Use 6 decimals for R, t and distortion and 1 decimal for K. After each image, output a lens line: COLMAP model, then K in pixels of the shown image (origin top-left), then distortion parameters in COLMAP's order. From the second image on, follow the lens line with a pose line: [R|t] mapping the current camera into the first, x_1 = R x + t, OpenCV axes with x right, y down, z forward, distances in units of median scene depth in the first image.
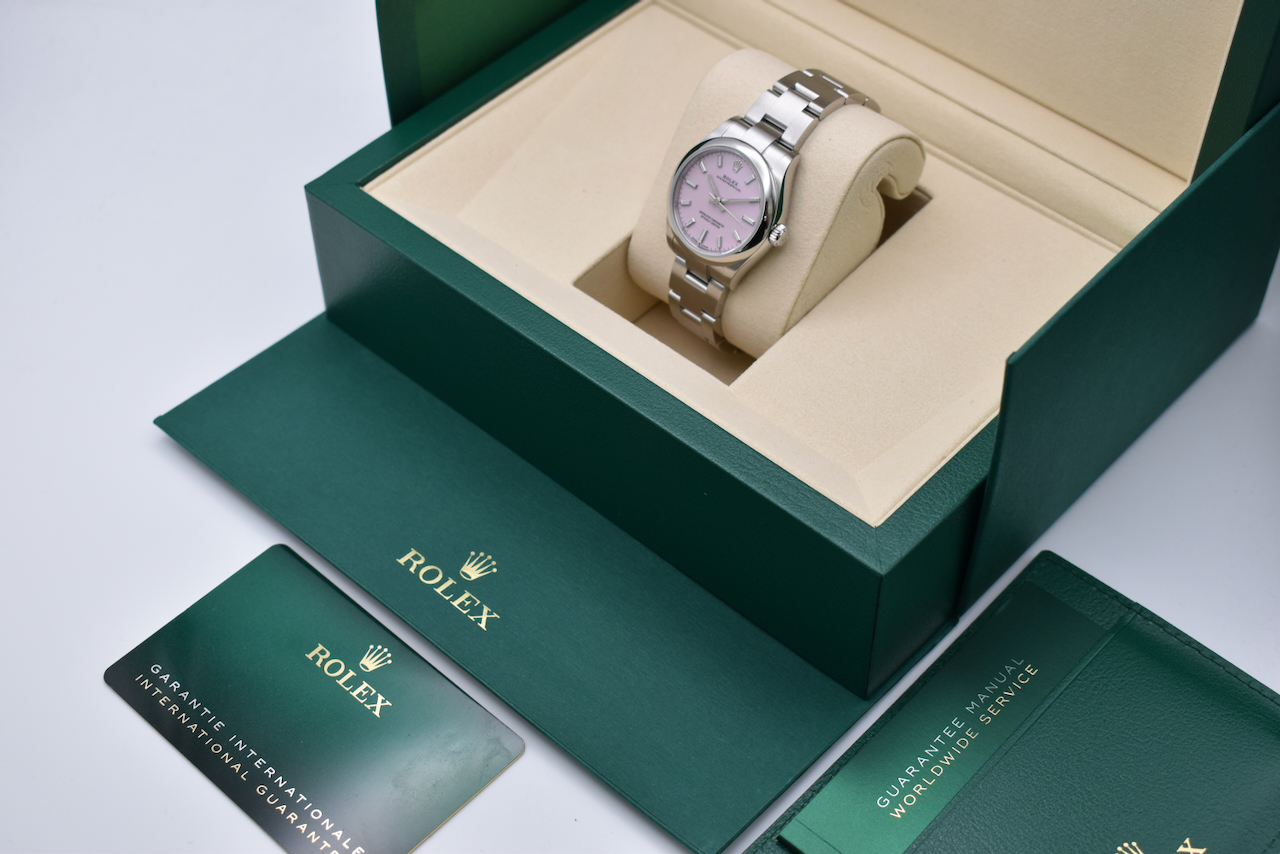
lens RADIAL K [[1975.4, 0, 640.0], [0, 1975.4, 427.0], [0, 0, 1]] dist [0.012344, 0.009237]
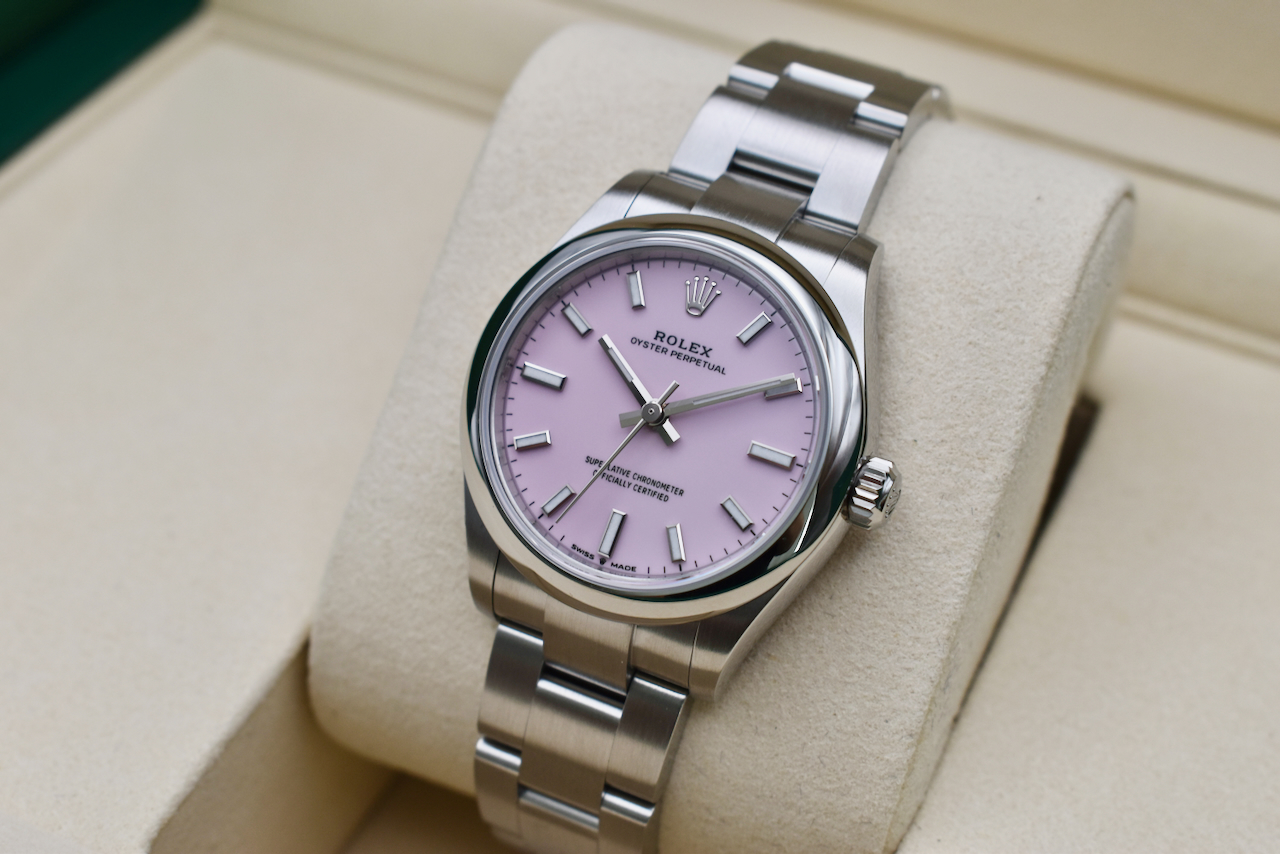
lens RADIAL K [[2141.5, 0, 640.0], [0, 2141.5, 427.0], [0, 0, 1]] dist [0.015954, 0.034608]
pose [[0.933326, -0.077549, 0.350554, -0.078727], [0.166587, 0.958466, -0.231498, -0.035411], [-0.318042, 0.274461, 0.907480, 0.695455]]
